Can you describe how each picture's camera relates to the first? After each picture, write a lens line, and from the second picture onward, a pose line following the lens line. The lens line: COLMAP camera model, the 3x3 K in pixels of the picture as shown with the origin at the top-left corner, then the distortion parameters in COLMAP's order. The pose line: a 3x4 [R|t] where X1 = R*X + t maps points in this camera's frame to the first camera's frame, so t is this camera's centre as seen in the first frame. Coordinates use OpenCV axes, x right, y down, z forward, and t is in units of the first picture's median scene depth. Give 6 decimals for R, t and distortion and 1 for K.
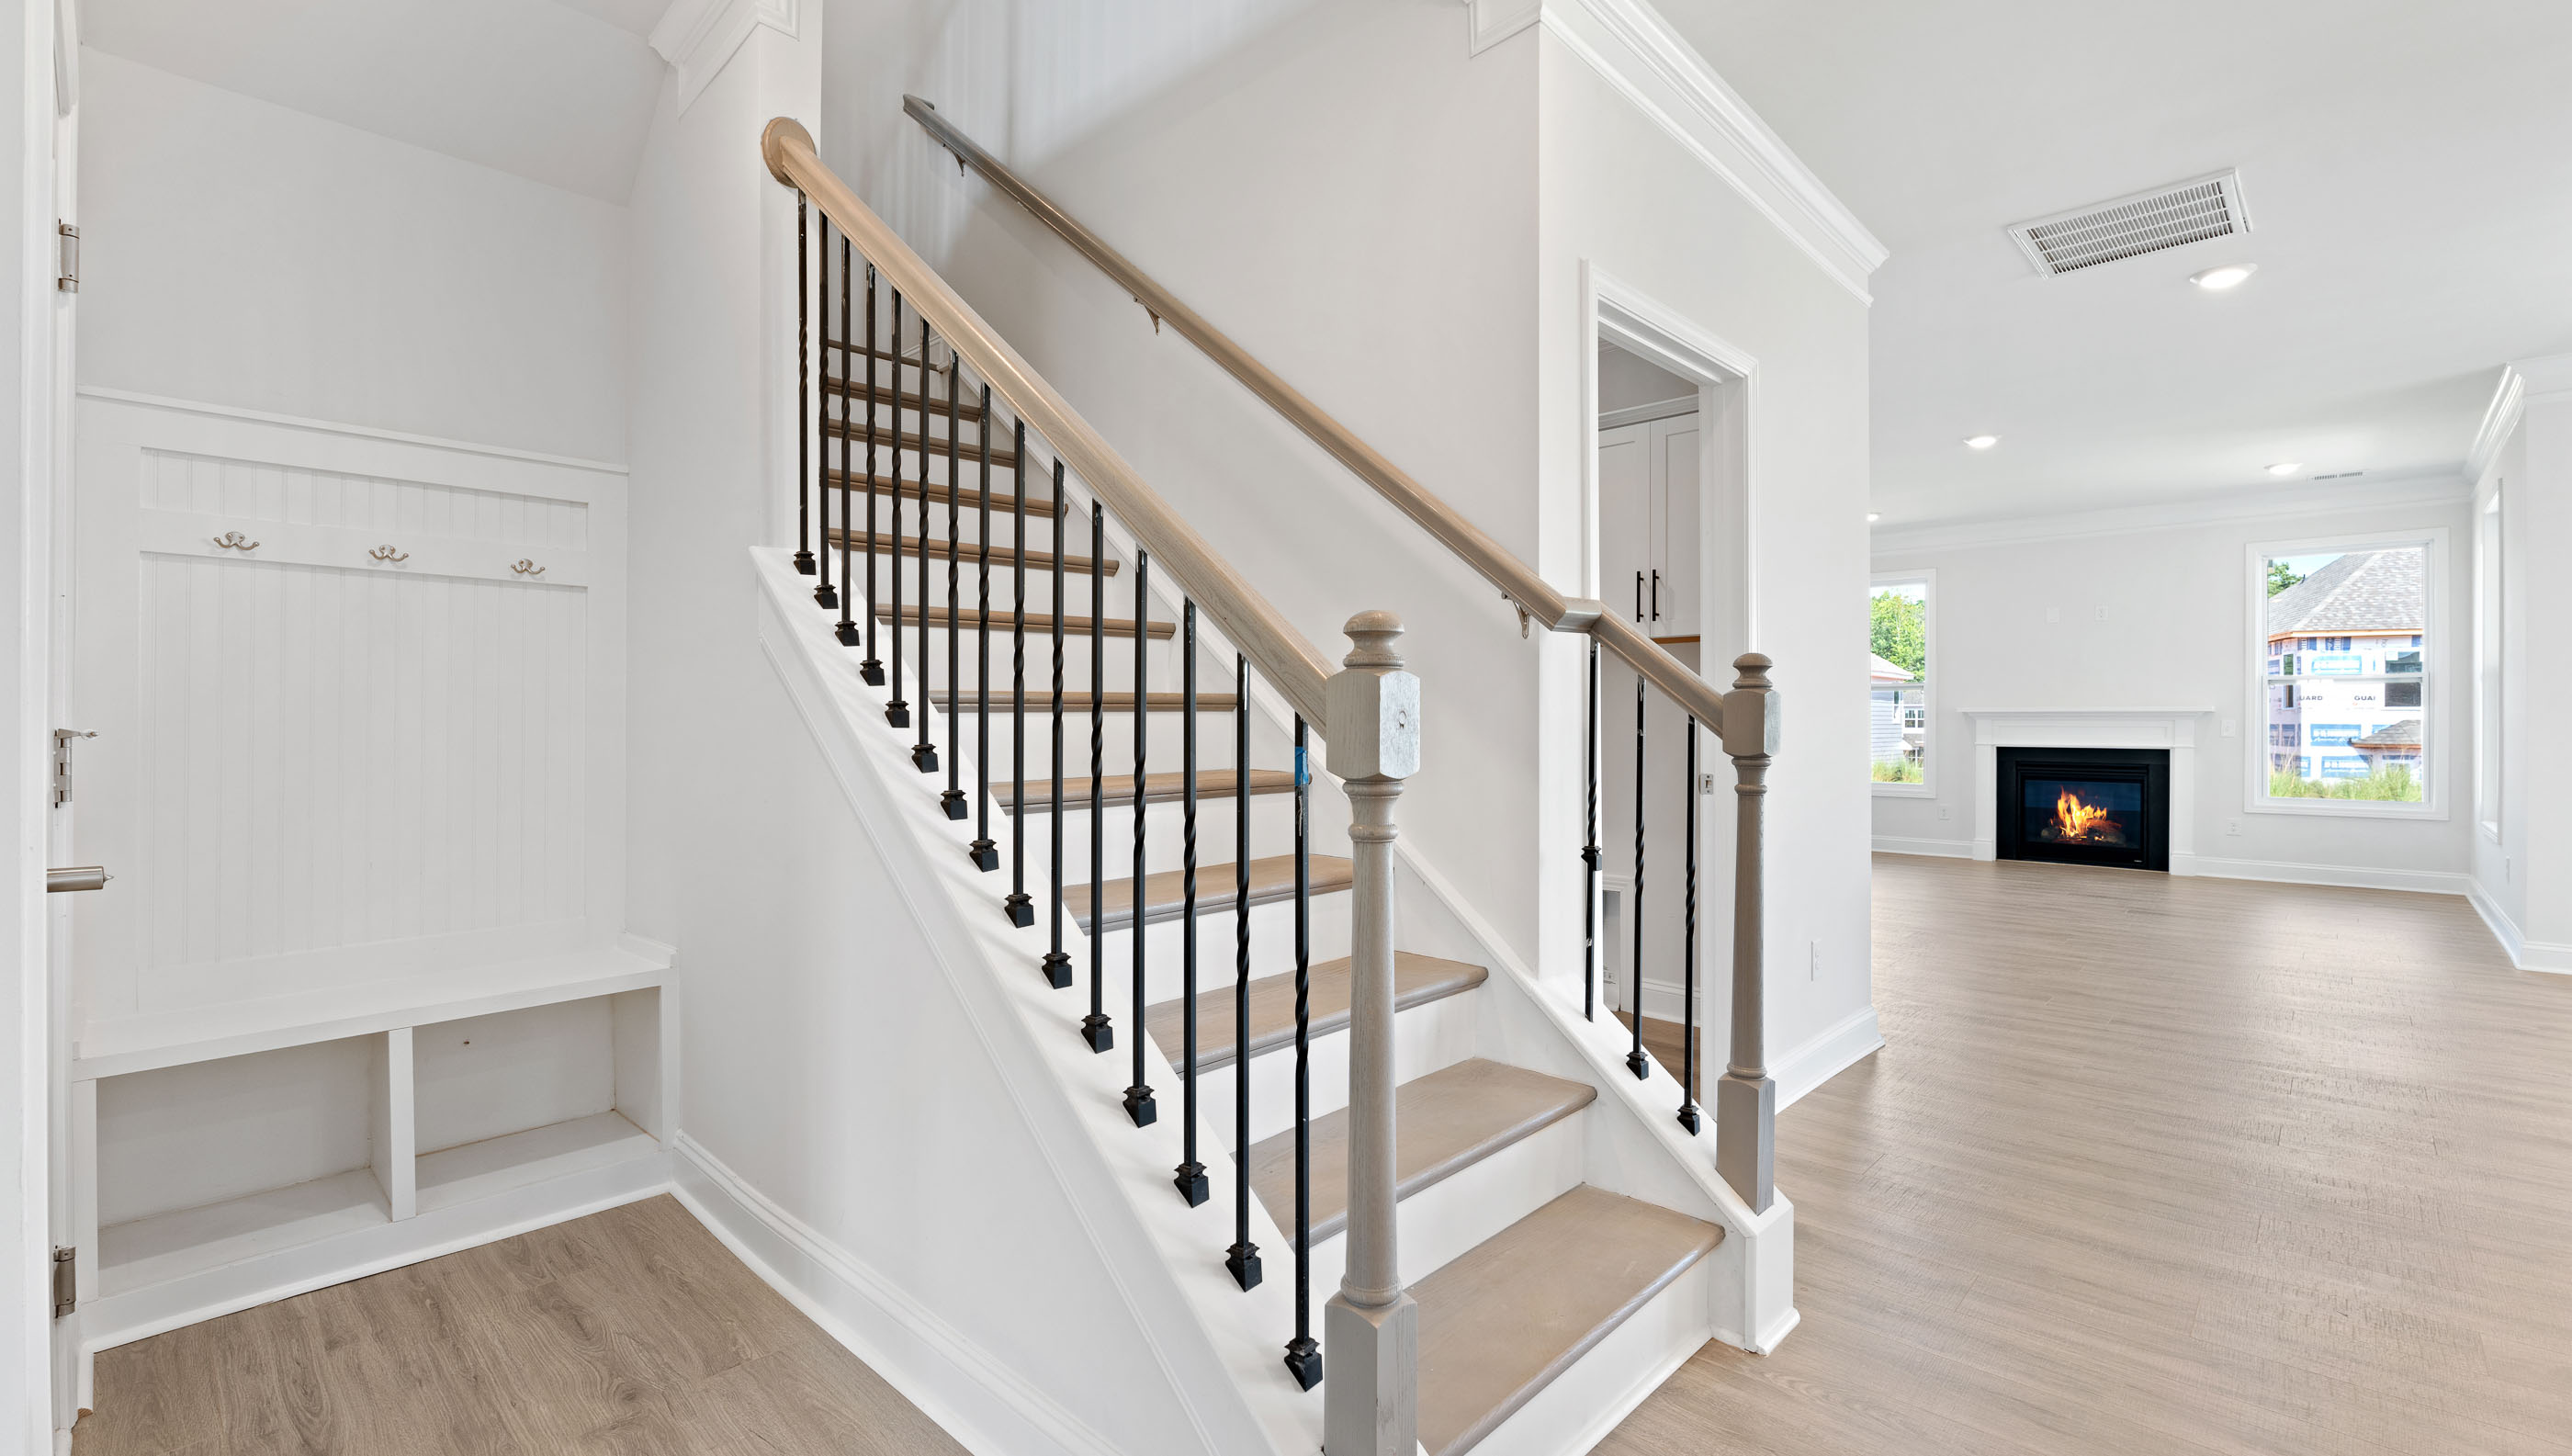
lens RADIAL K [[1114.3, 0, 1299.4], [0, 1114.3, 718.3], [0, 0, 1]] dist [-0.007803, 0.002068]
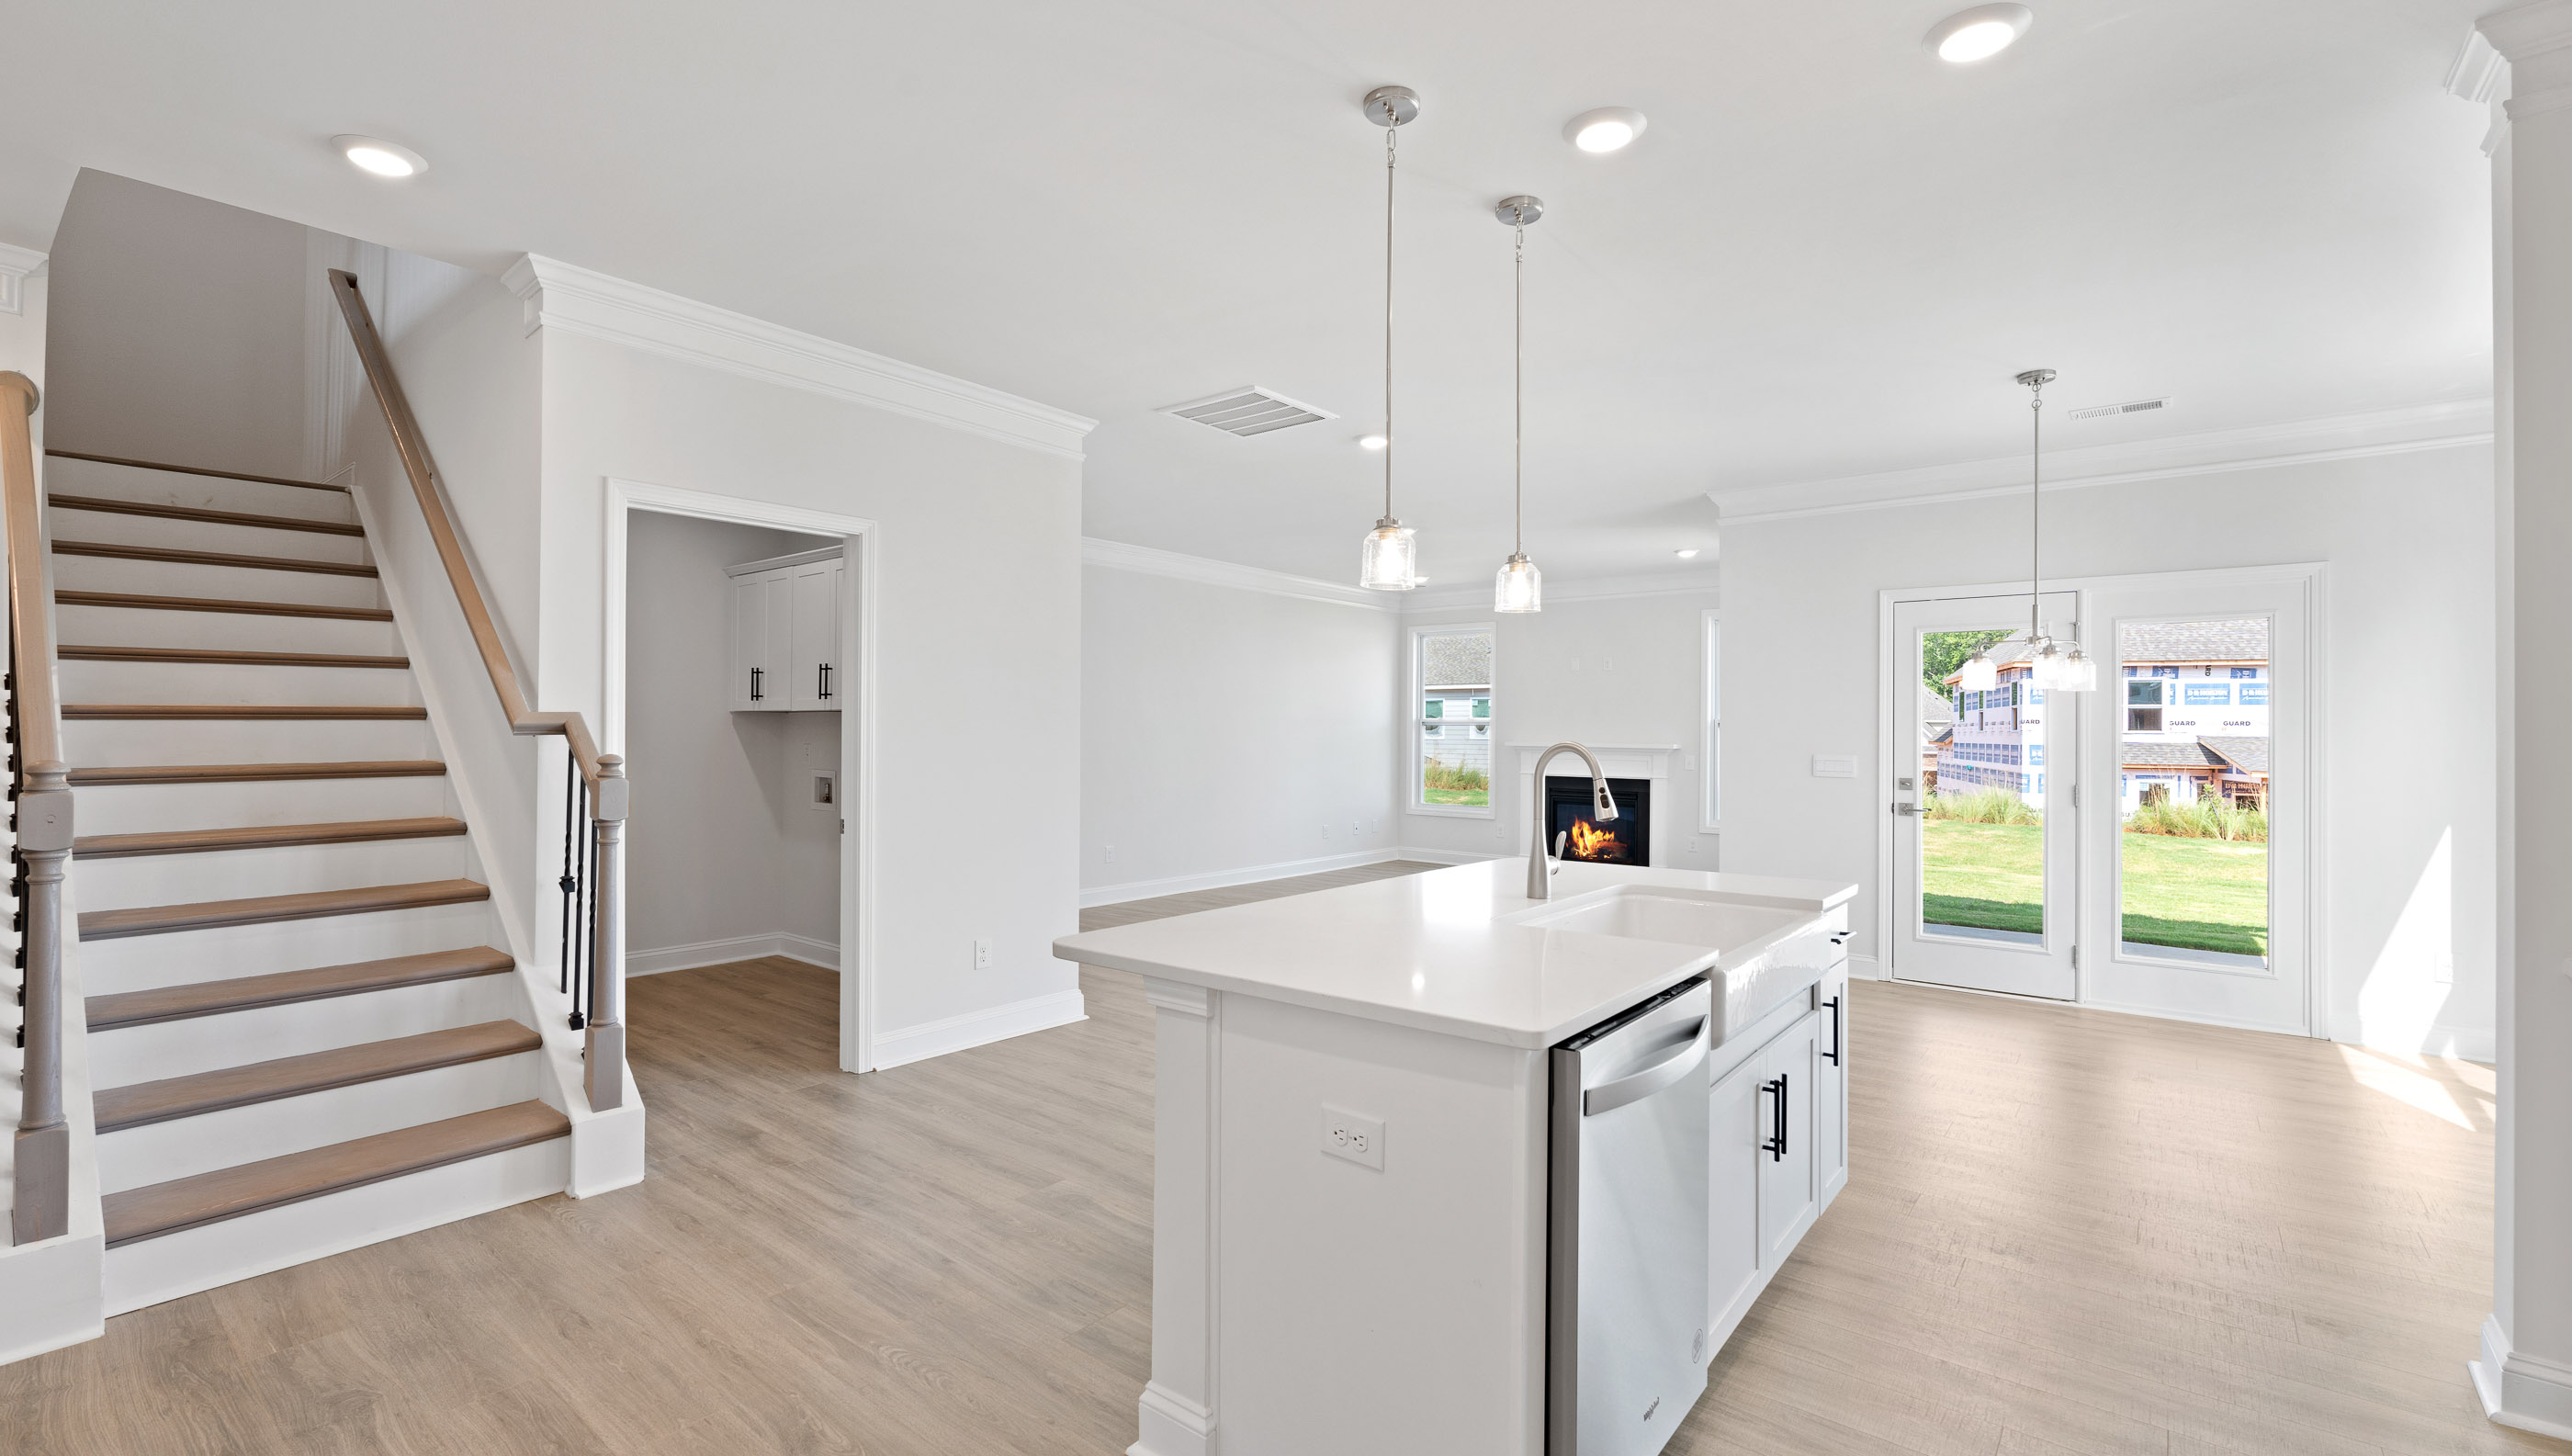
lens RADIAL K [[1114.3, 0, 1298.9], [0, 1114.3, 716.9], [0, 0, 1]] dist [-0.007803, 0.002068]
pose [[0.996089, 0.006453, 0.088123, 0.175467], [-0.005509, 0.999925, -0.010949, -0.014153], [-0.088187, 0.010421, 0.996049, -0.091154]]
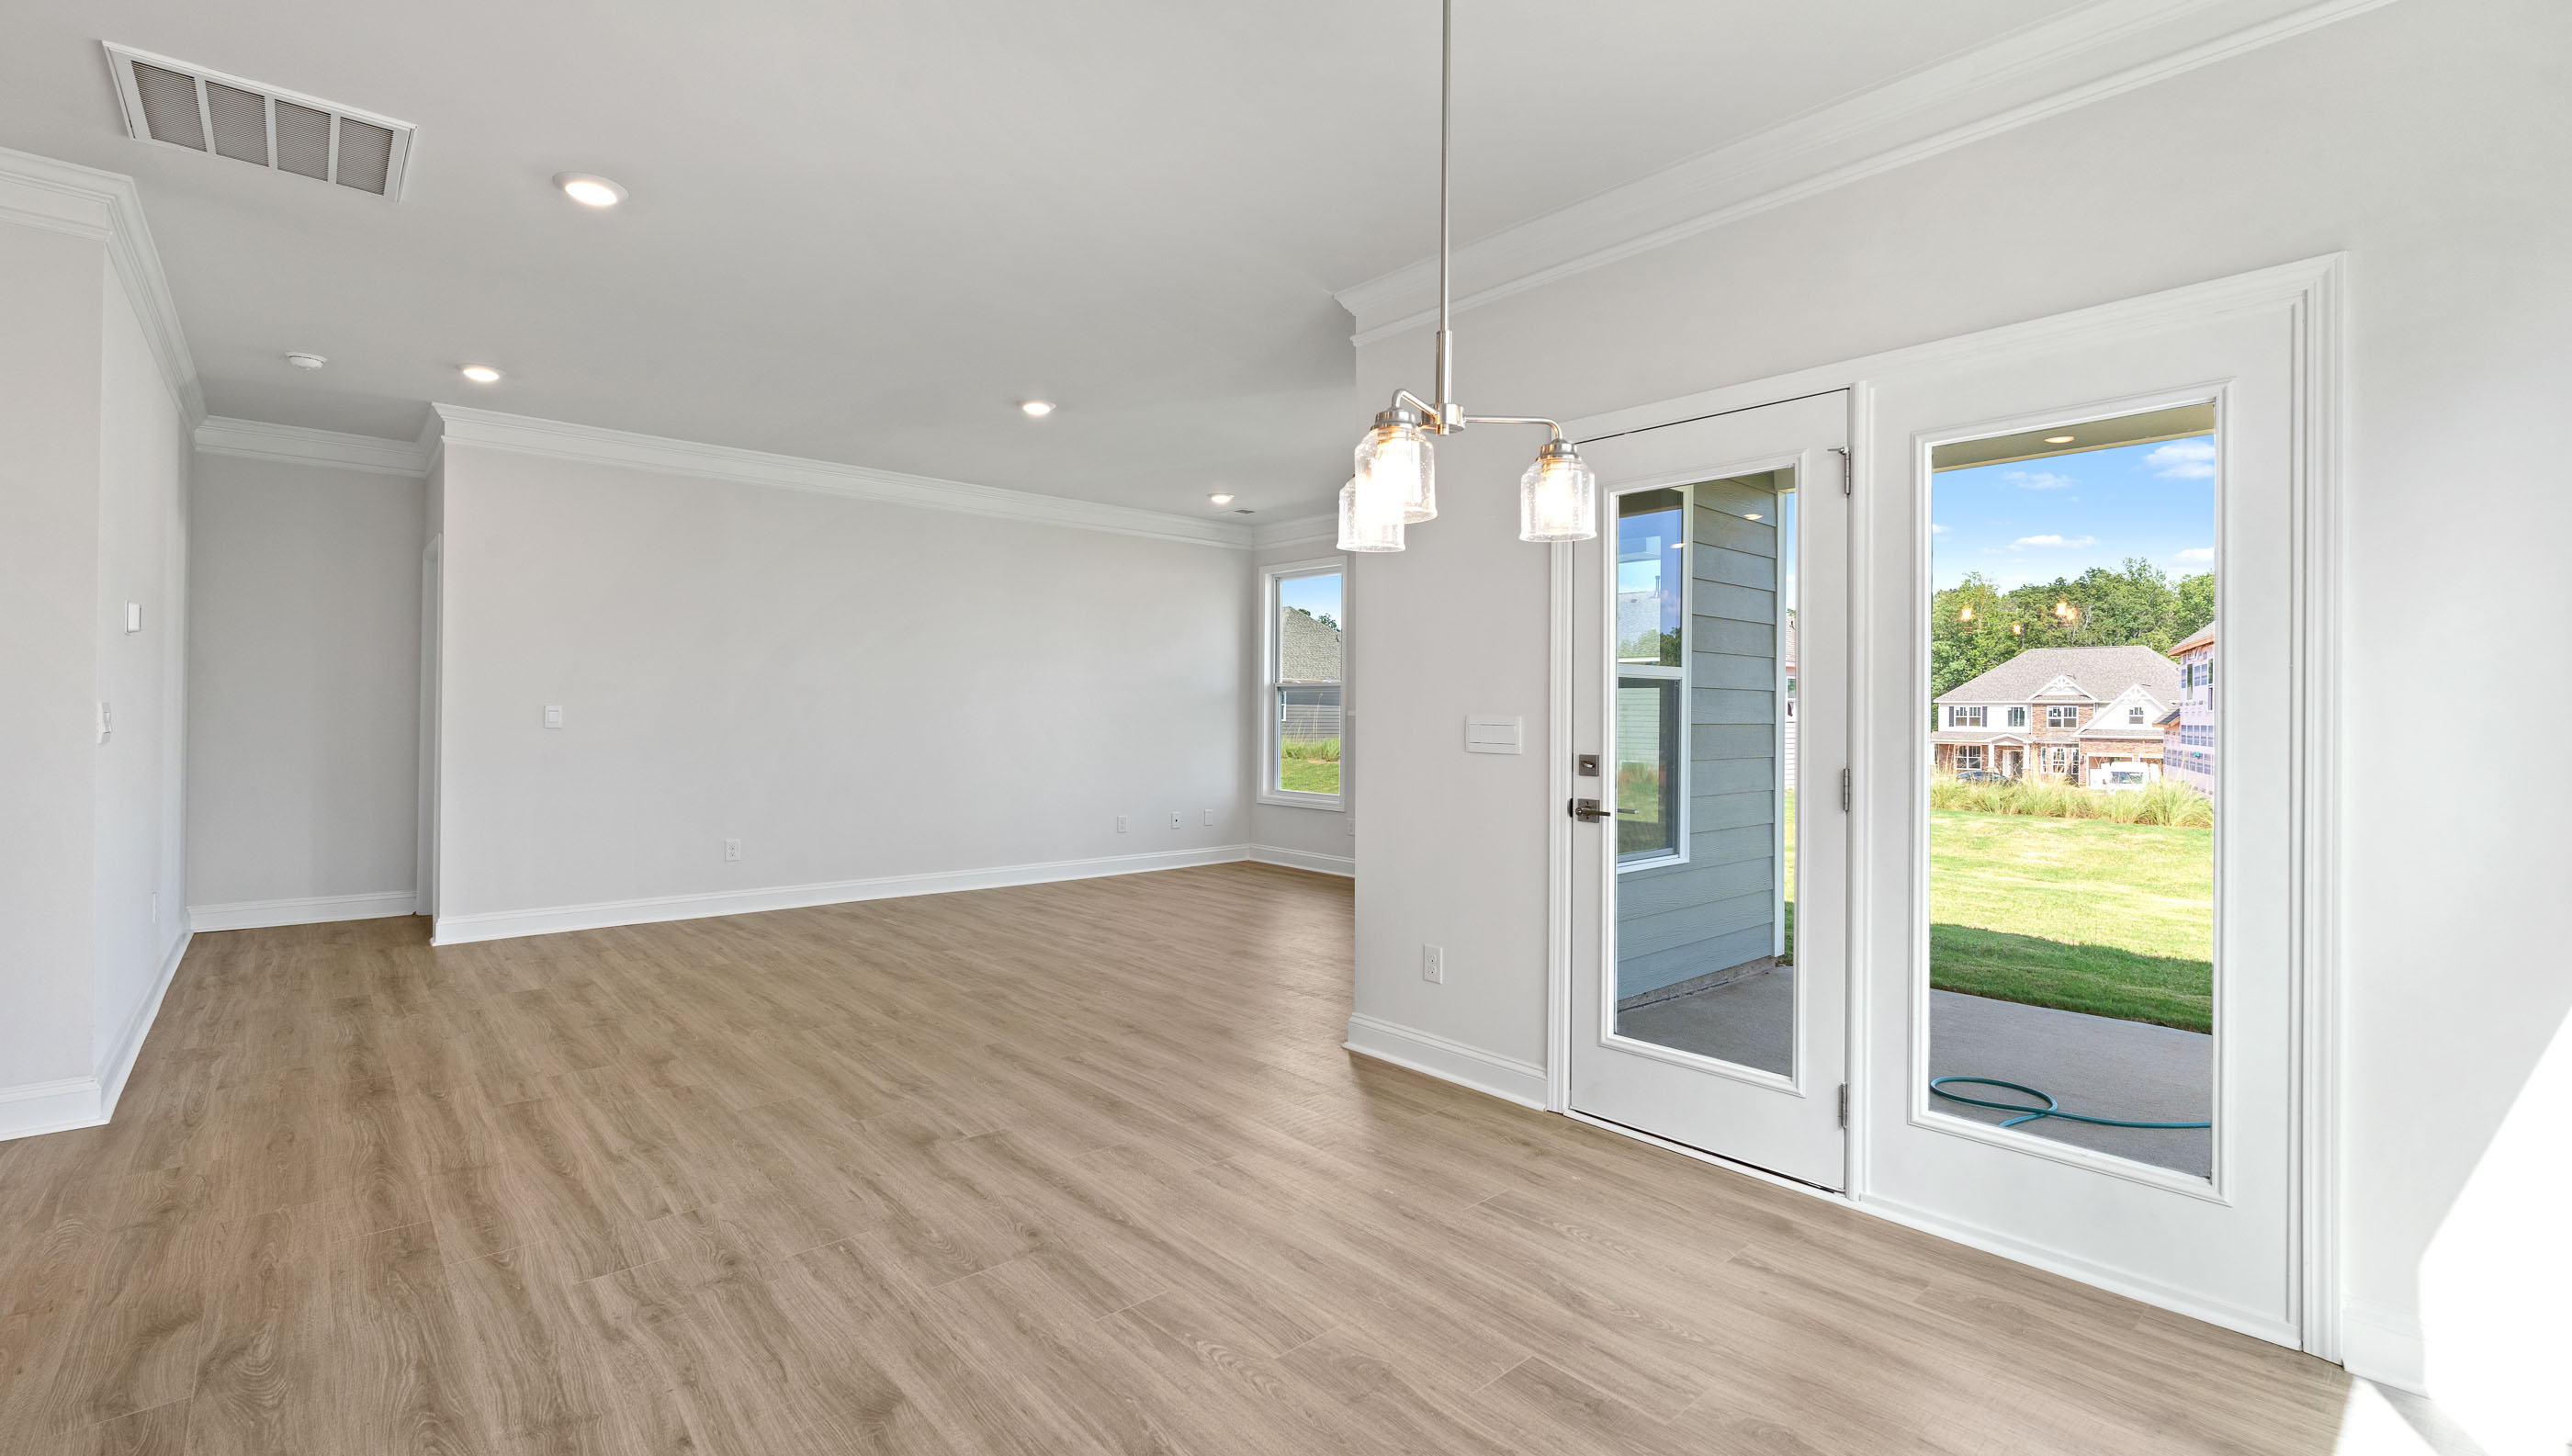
lens RADIAL K [[1114.3, 0, 1281.3], [0, 1114.3, 708.1], [0, 0, 1]] dist [-0.007803, 0.002068]
pose [[0.996143, 0.006512, -0.087502, 0.394958], [-0.006717, 0.999975, -0.002053, -0.006111], [0.087486, 0.002633, 0.996162, 0.064128]]
